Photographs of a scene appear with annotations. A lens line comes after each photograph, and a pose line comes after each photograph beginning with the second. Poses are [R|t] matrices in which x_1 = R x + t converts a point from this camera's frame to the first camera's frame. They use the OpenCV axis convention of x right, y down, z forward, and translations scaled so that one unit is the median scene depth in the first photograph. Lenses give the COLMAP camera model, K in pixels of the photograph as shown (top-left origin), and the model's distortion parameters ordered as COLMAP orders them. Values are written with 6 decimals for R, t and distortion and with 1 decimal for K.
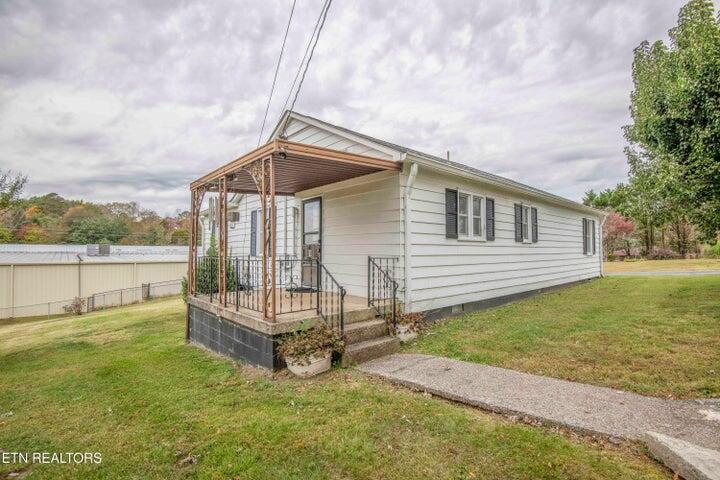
lens RADIAL K [[331.7, 0, 348.0], [0, 331.7, 237.2], [0, 0, 1]] dist [-0.016269, -0.012882]
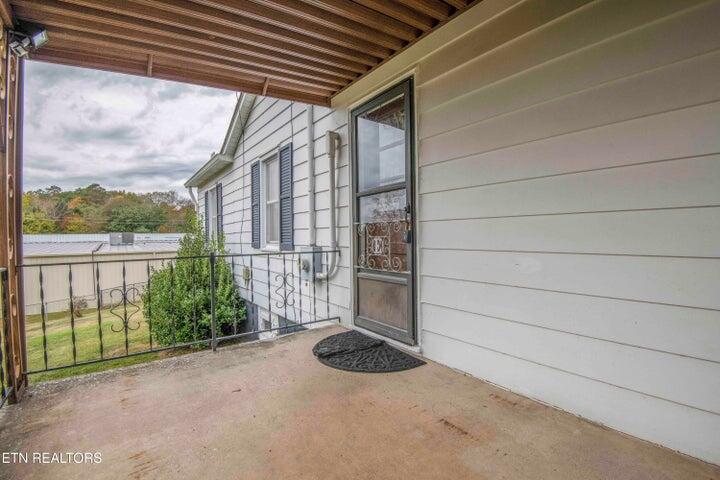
lens RADIAL K [[331.7, 0, 348.0], [0, 331.7, 237.2], [0, 0, 1]] dist [-0.016269, -0.012882]
pose [[0.994843, -0.016876, -0.100008, -0.096004], [0.021691, 0.998647, 0.047257, 0.018437], [0.099076, -0.049183, 0.993864, 0.548965]]
